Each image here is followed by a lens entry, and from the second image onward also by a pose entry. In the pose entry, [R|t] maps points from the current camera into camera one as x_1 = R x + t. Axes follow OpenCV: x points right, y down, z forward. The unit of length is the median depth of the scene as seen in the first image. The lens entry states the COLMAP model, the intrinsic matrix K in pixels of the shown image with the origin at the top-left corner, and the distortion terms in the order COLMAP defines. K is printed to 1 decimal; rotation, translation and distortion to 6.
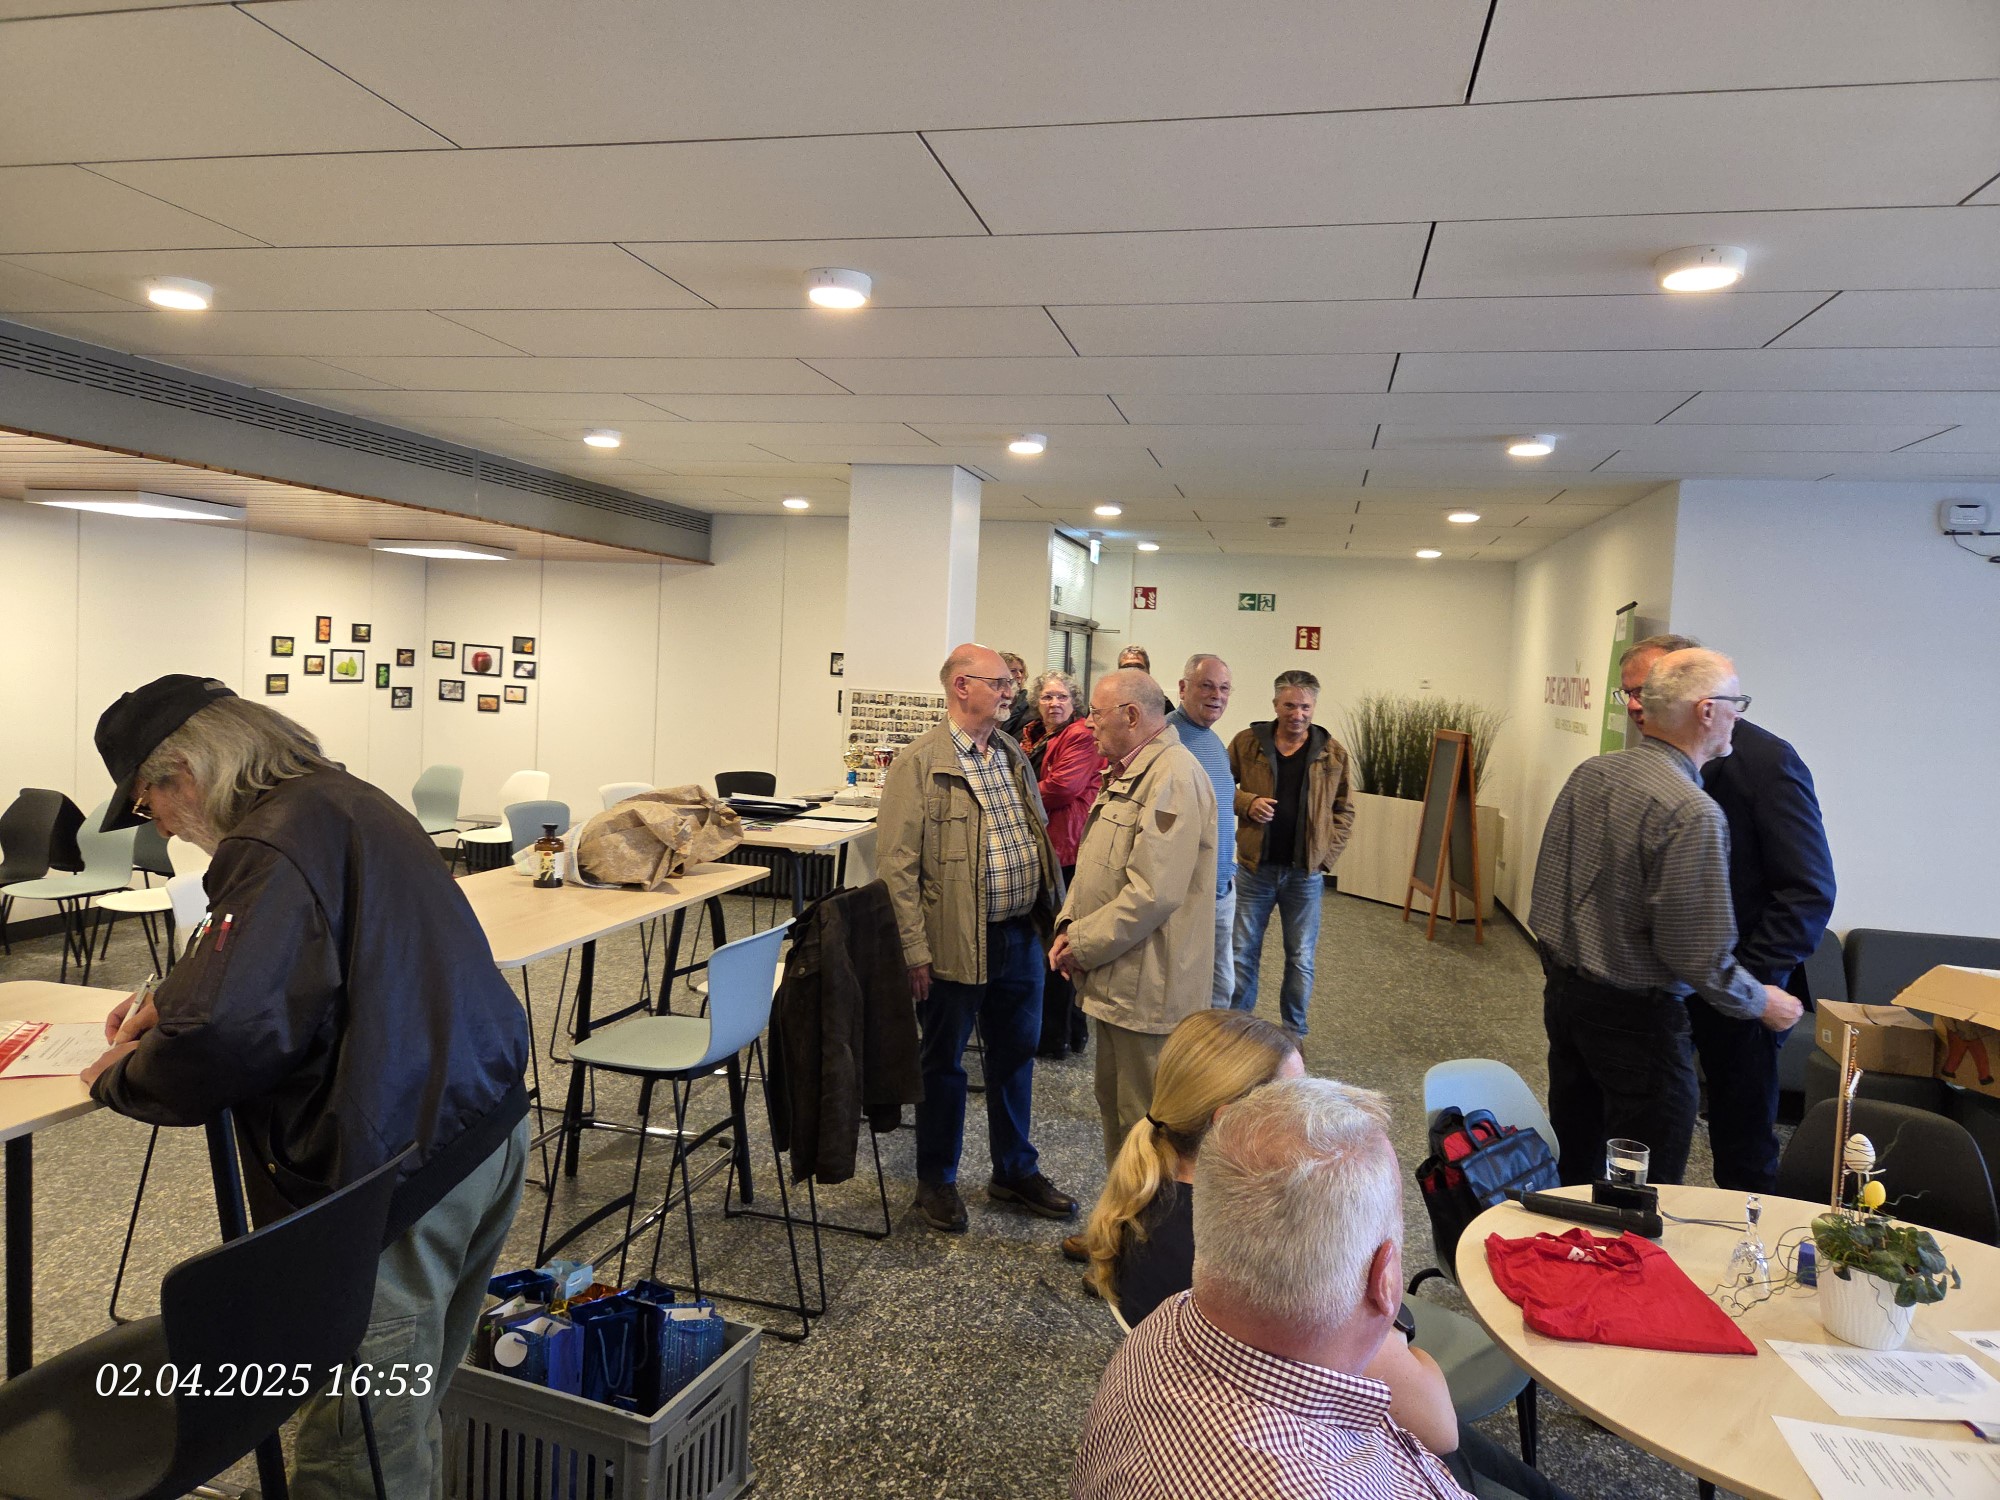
lens RADIAL K [[1341.7, 0, 974.2], [0, 1341.7, 719.0], [0, 0, 1]] dist [0.062108, -0.052585]
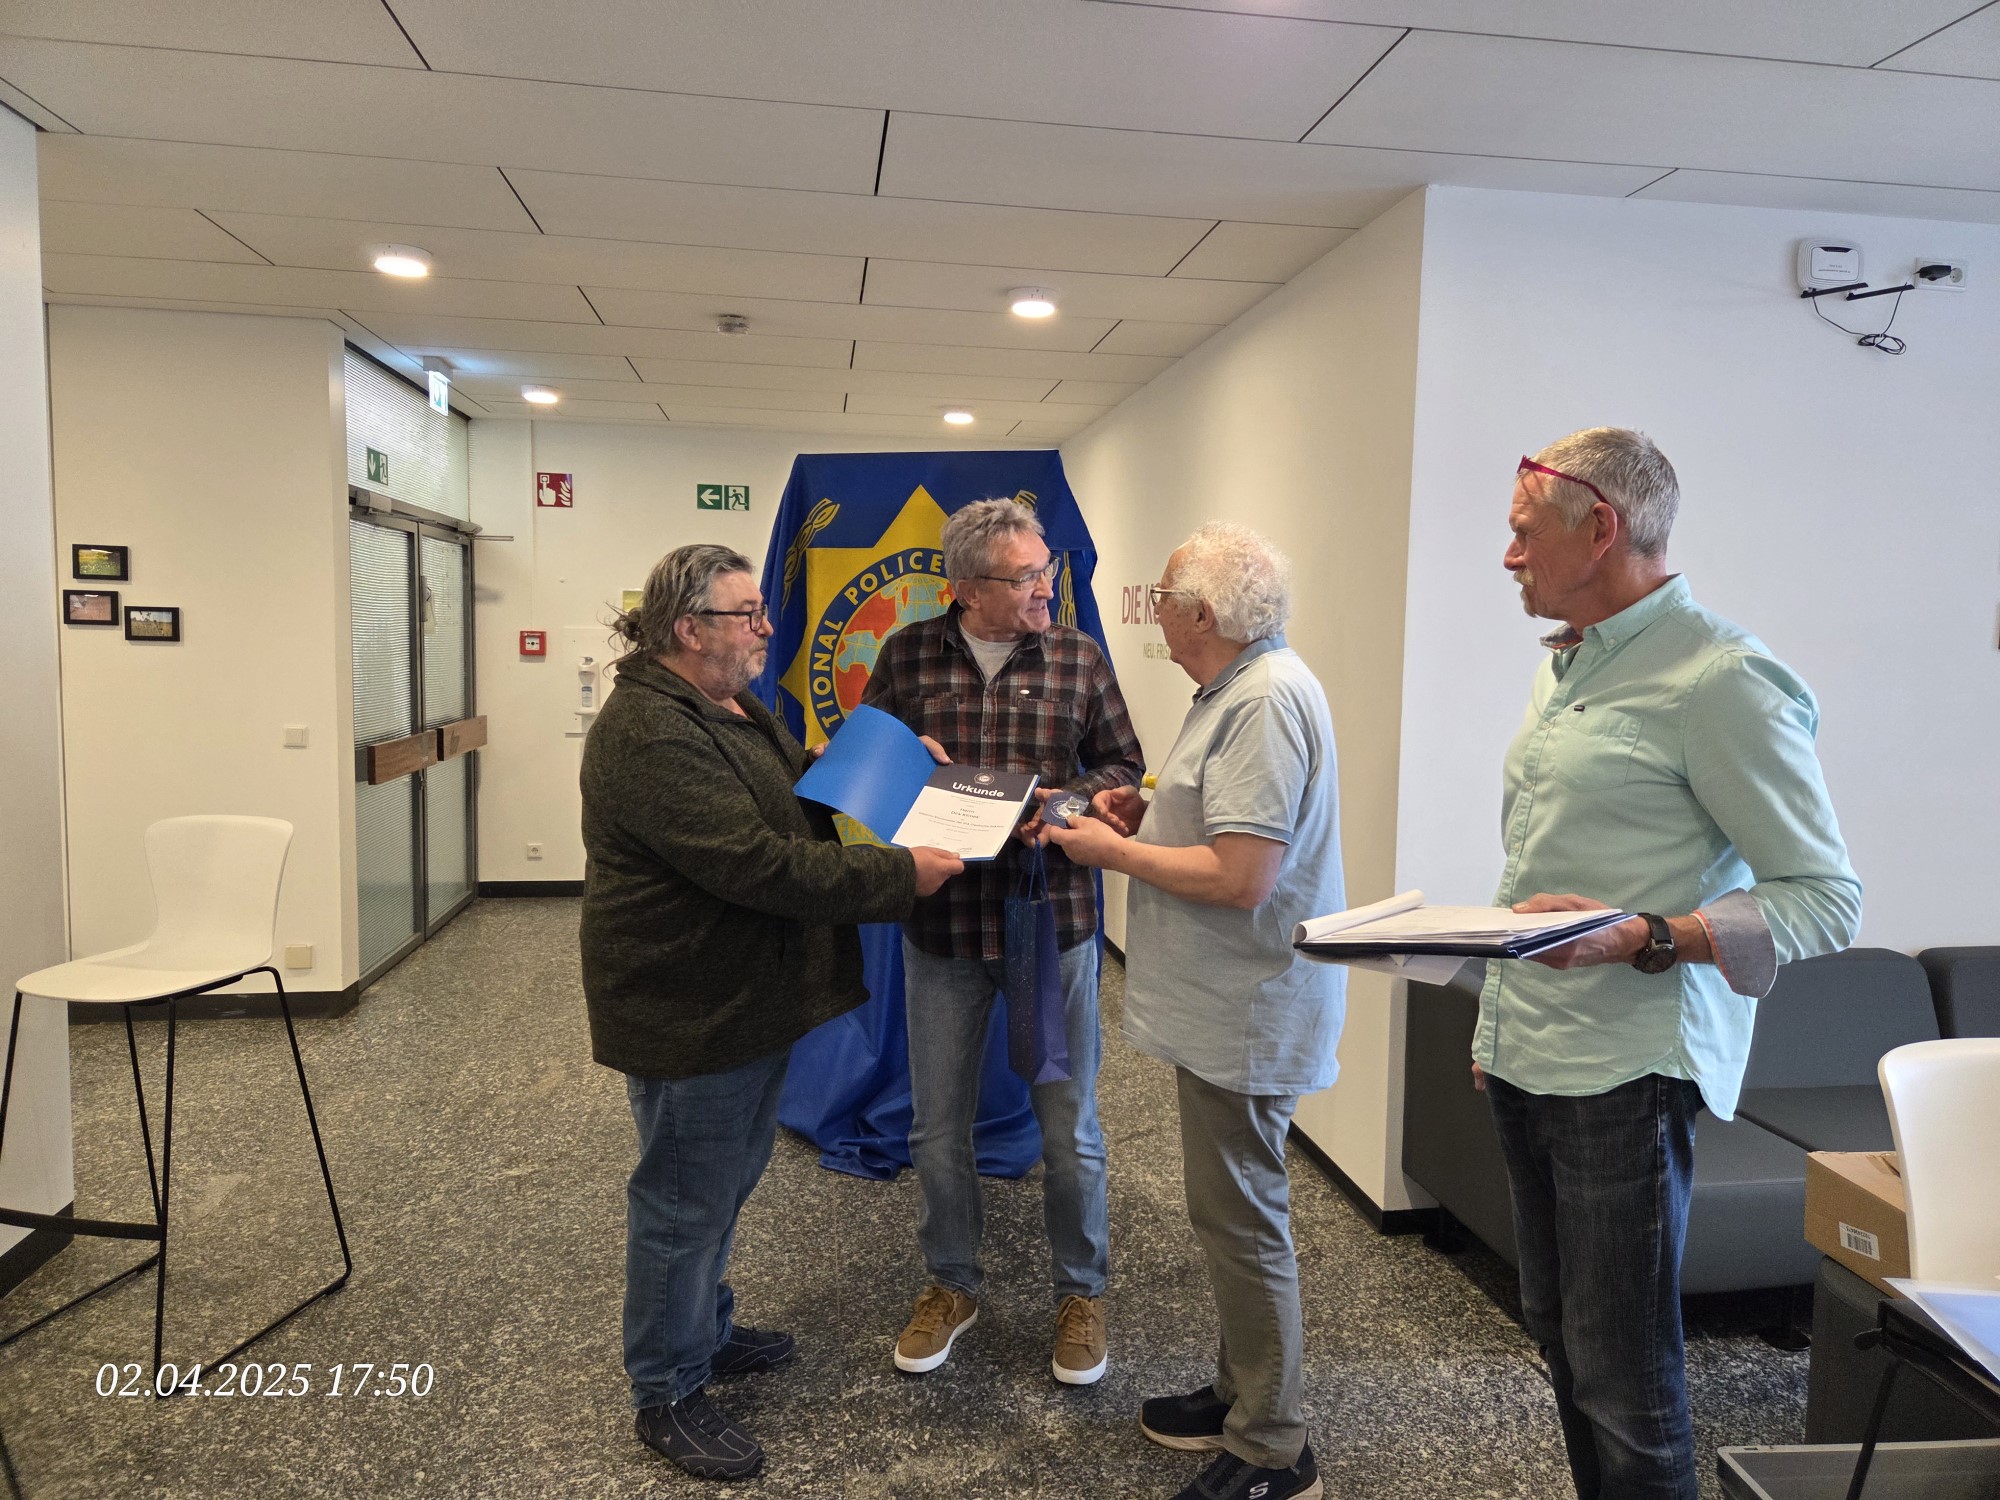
lens RADIAL K [[1341.7, 0, 1011.2], [0, 1341.7, 736.5], [0, 0, 1]] dist [0.062108, -0.052585]
pose [[0.924032, -0.057875, 0.377910, 0.093155], [0.042113, 0.997869, 0.049846, 0.009000], [-0.379990, -0.030144, 0.924499, 0.359114]]
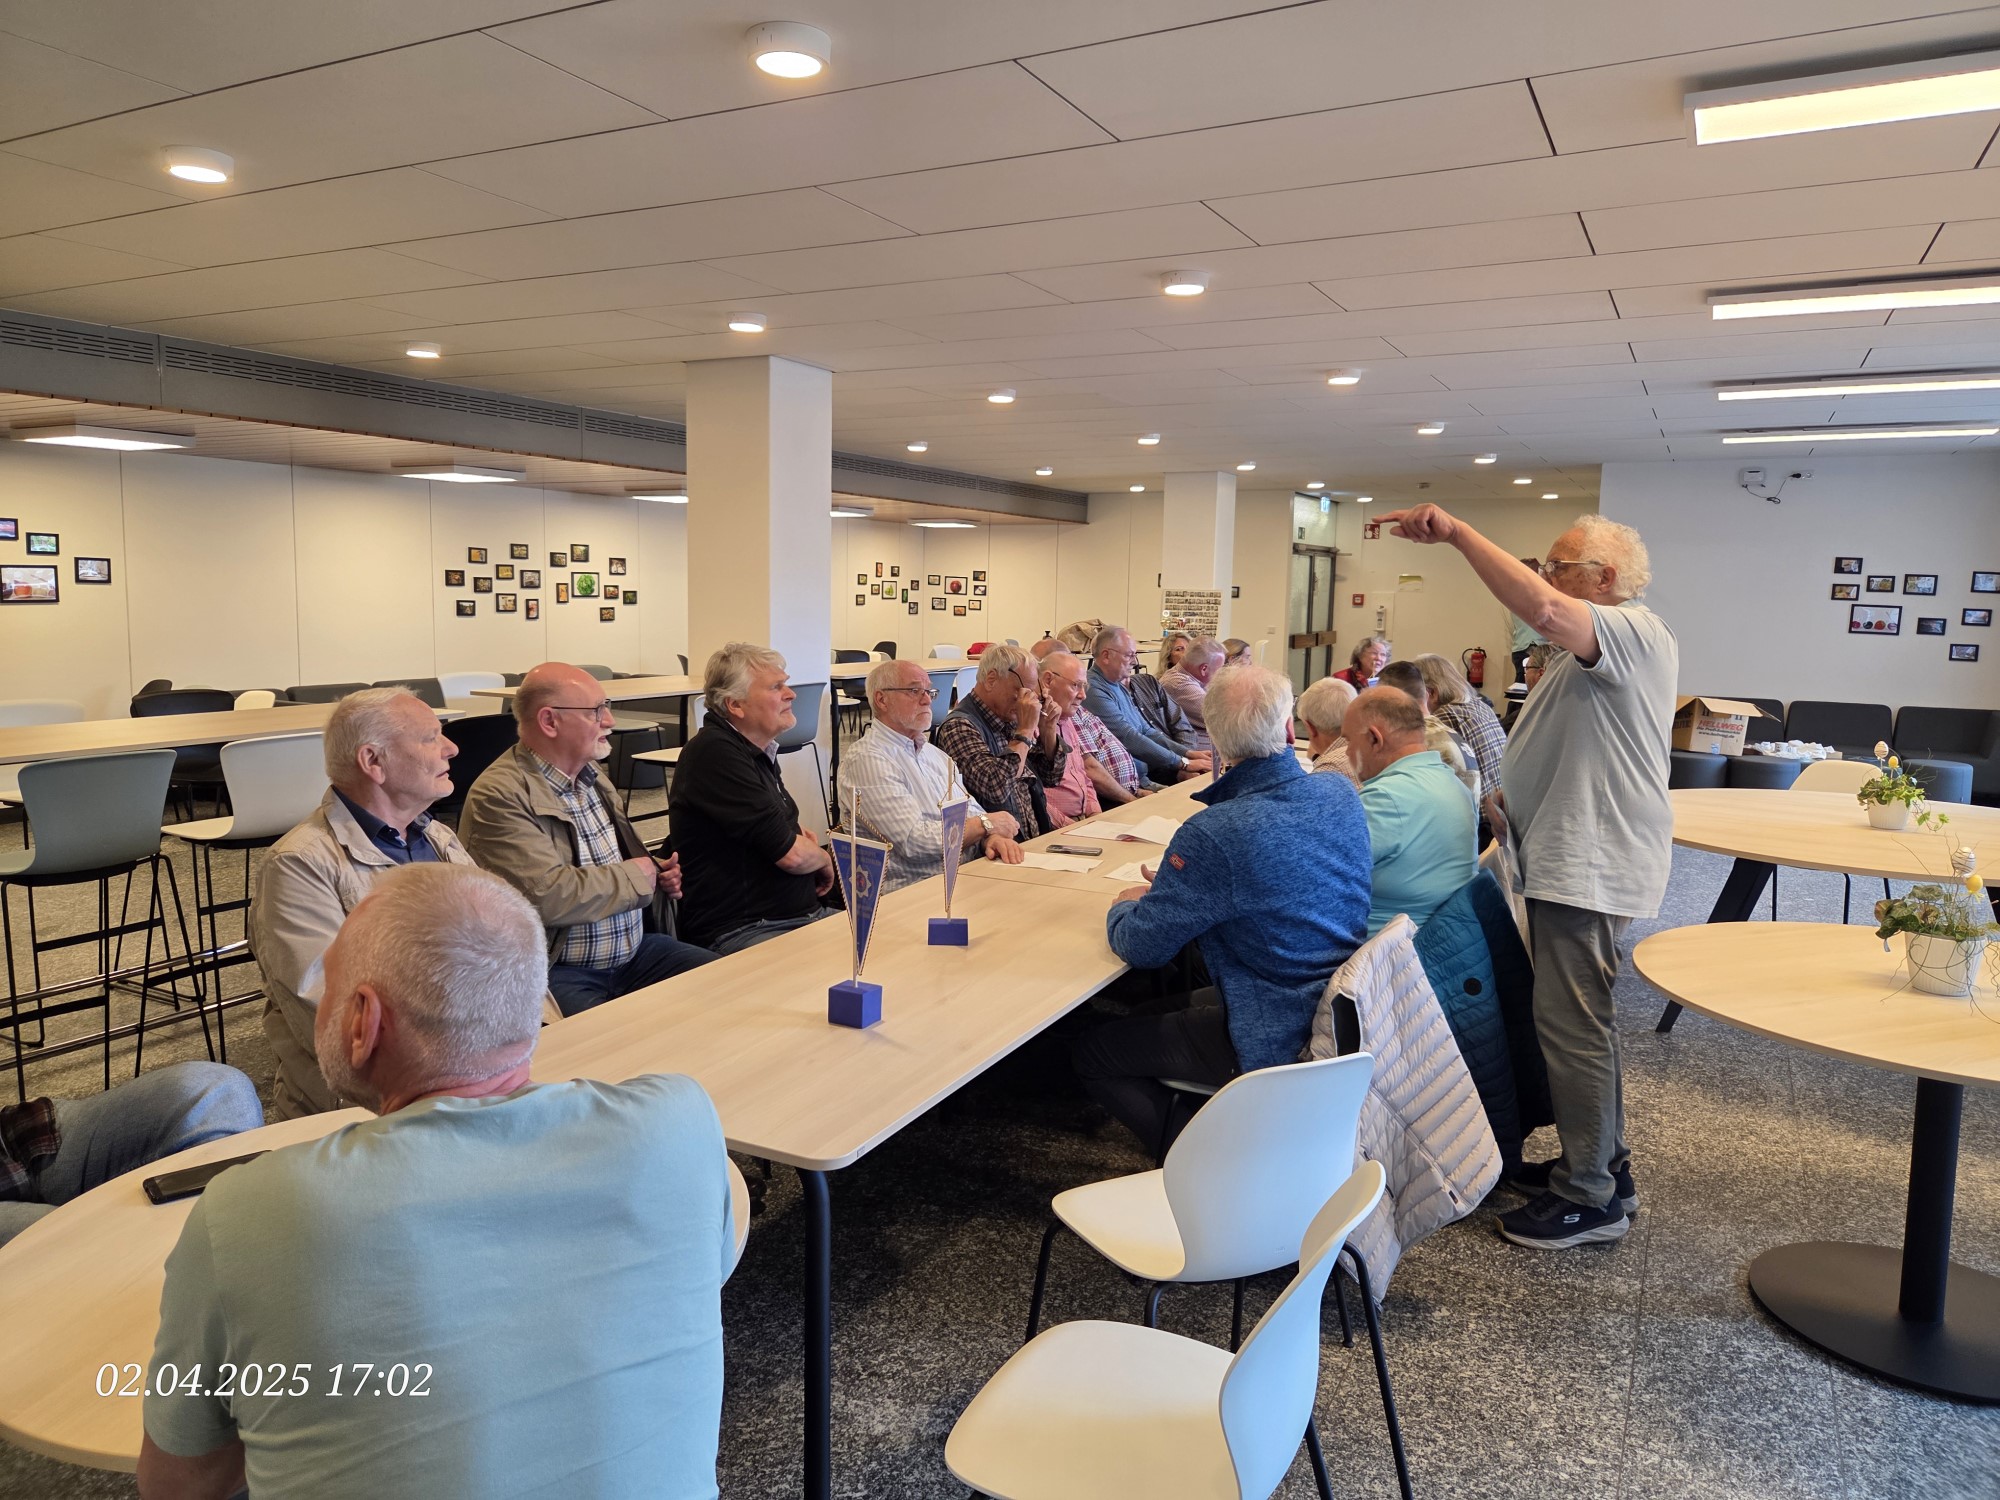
lens RADIAL K [[1341.7, 0, 973.7], [0, 1341.7, 729.9], [0, 0, 1]] dist [0.062108, -0.052585]
pose [[0.966431, -0.001423, -0.256920, 0.102963], [0.015809, 0.998419, 0.053935, 0.052040], [0.256438, -0.056186, 0.964926, -0.703099]]
